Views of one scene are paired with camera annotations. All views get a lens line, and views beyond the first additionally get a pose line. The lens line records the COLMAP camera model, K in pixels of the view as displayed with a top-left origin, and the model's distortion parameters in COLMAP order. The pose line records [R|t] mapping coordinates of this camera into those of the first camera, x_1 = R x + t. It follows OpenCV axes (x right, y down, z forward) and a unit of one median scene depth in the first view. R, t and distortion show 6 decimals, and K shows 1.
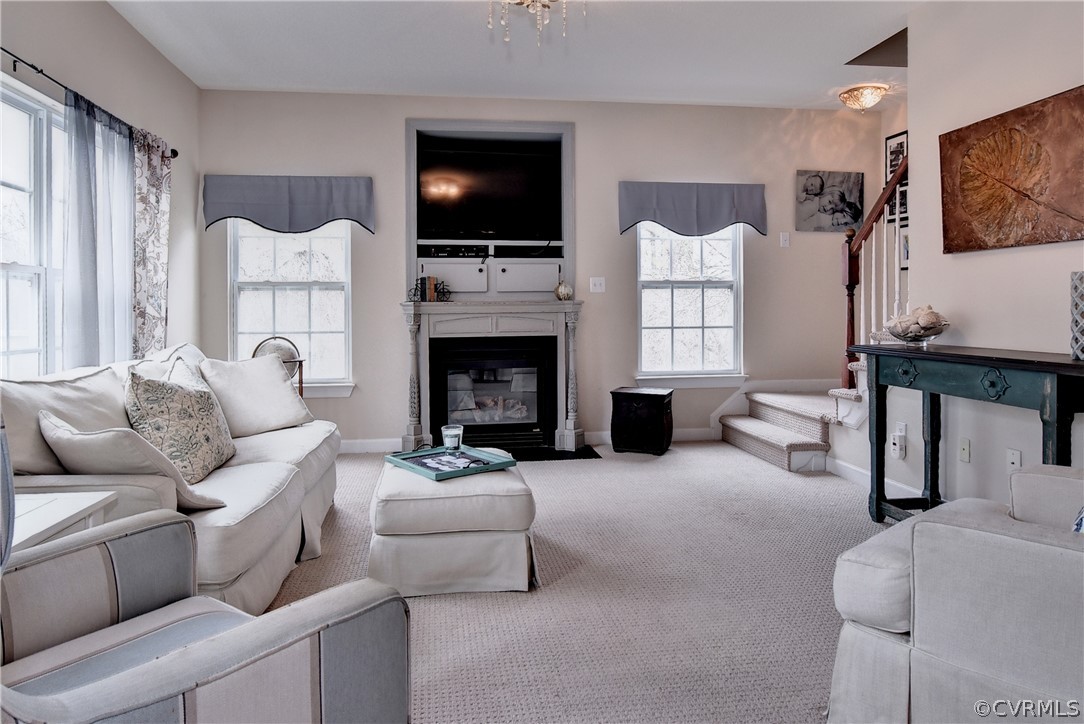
lens RADIAL K [[758.1, 0, 544.4], [0, 758.1, 318.6], [0, 0, 1]] dist [-0.007111, -0.000992]
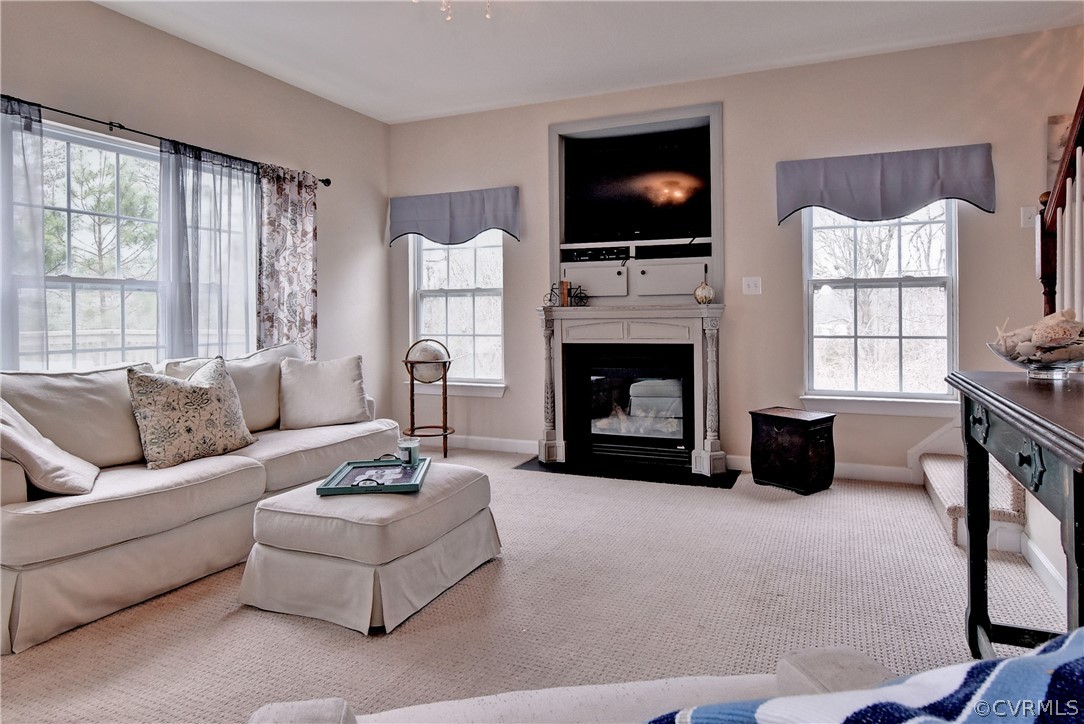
lens RADIAL K [[688.8, 0, 540.8], [0, 688.8, 319.1], [0, 0, 1]] dist [-0.000224, 0.000984]
pose [[0.845835, 0.004089, -0.533429, 0.296241], [-0.005564, 0.999984, -0.001156, -0.004669], [0.533416, 0.003946, 0.845844, 0.220199]]
